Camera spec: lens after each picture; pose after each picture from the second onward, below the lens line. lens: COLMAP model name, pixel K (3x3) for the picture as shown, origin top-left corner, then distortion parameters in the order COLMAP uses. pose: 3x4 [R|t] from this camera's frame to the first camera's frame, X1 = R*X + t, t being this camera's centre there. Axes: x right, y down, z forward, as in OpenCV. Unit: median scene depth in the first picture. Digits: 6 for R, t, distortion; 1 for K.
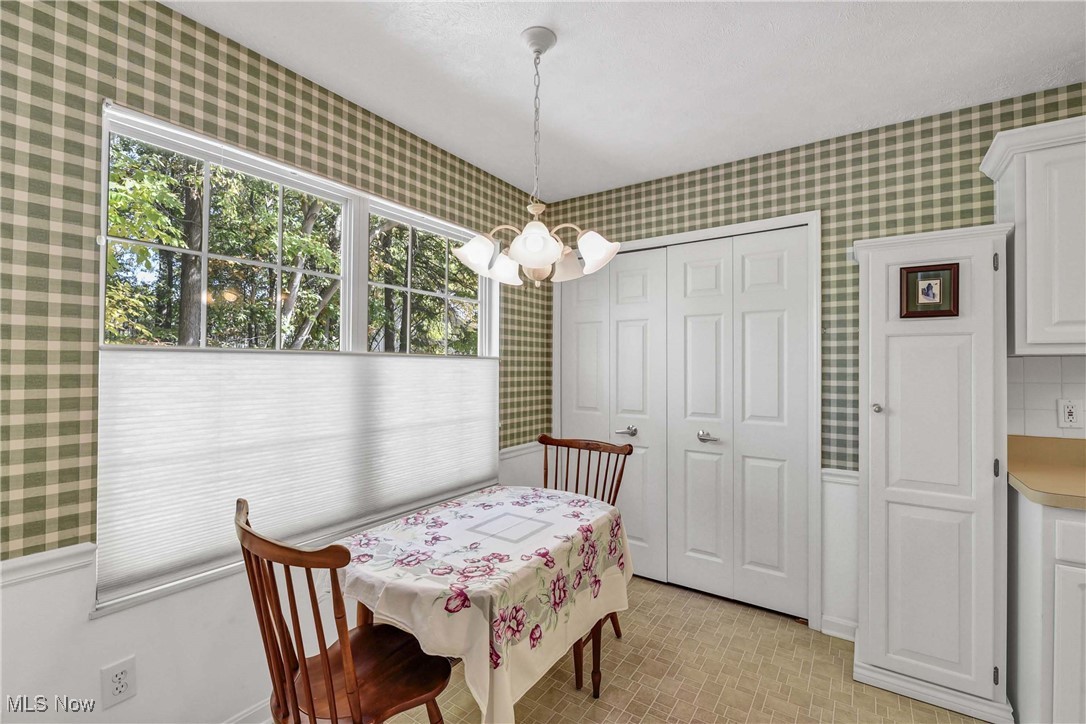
lens RADIAL K [[473.2, 0, 539.4], [0, 473.2, 358.3], [0, 0, 1]] dist [-0.000943, -0.001234]
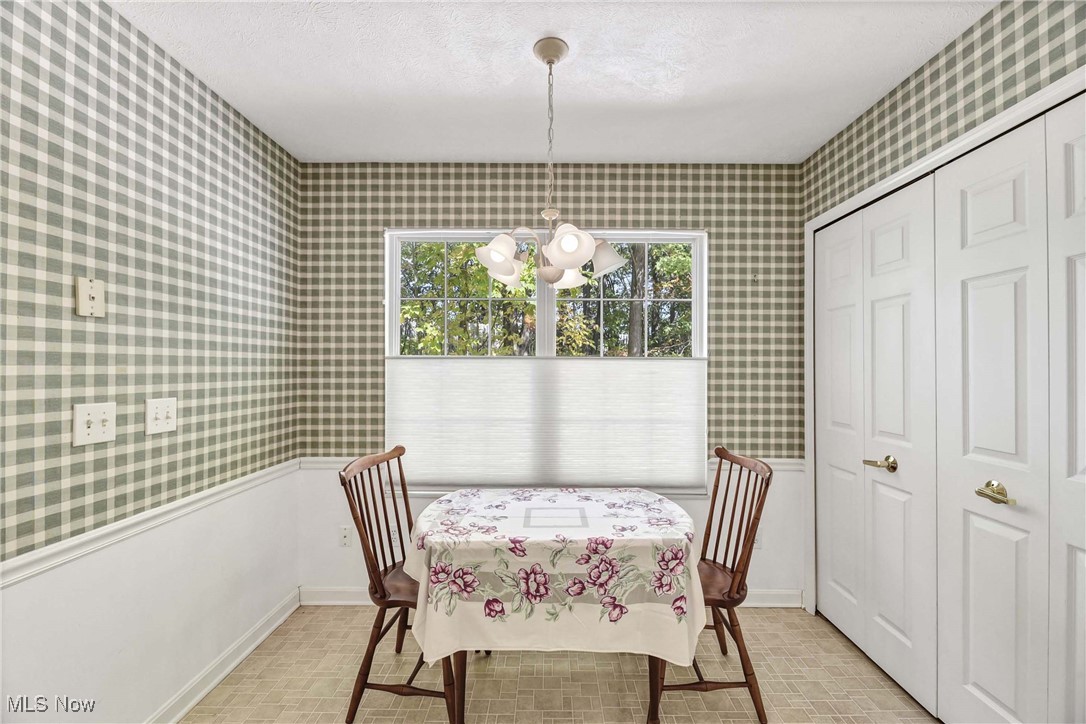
lens RADIAL K [[449.8, 0, 546.0], [0, 449.8, 361.8], [0, 0, 1]] dist [0.000468, -0.001820]
pose [[0.558123, -0.014150, -0.829637, 0.740259], [0.013111, 0.999880, -0.008234, 0.014077], [0.829655, -0.006282, 0.558242, 0.402021]]
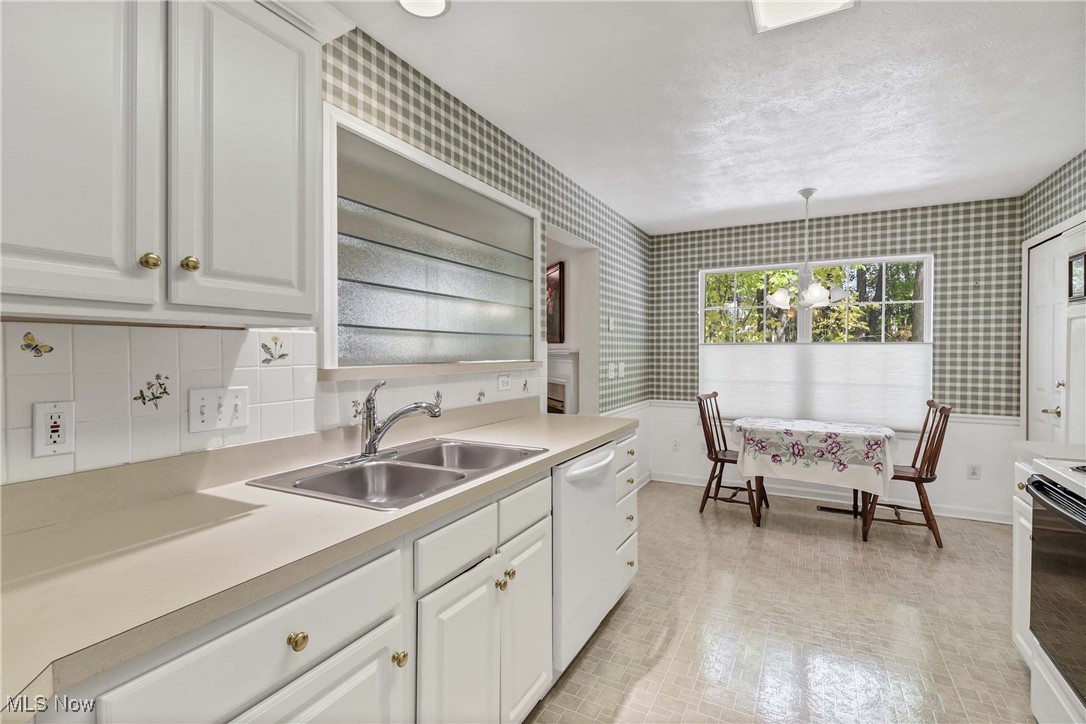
lens RADIAL K [[484.8, 0, 538.2], [0, 484.8, 362.8], [0, 0, 1]] dist [-0.002670, -0.001744]
pose [[0.094296, 0.020986, -0.995323, 1.848626], [0.016235, 0.999612, 0.022614, 0.010730], [0.995412, -0.018292, 0.093918, -0.356218]]
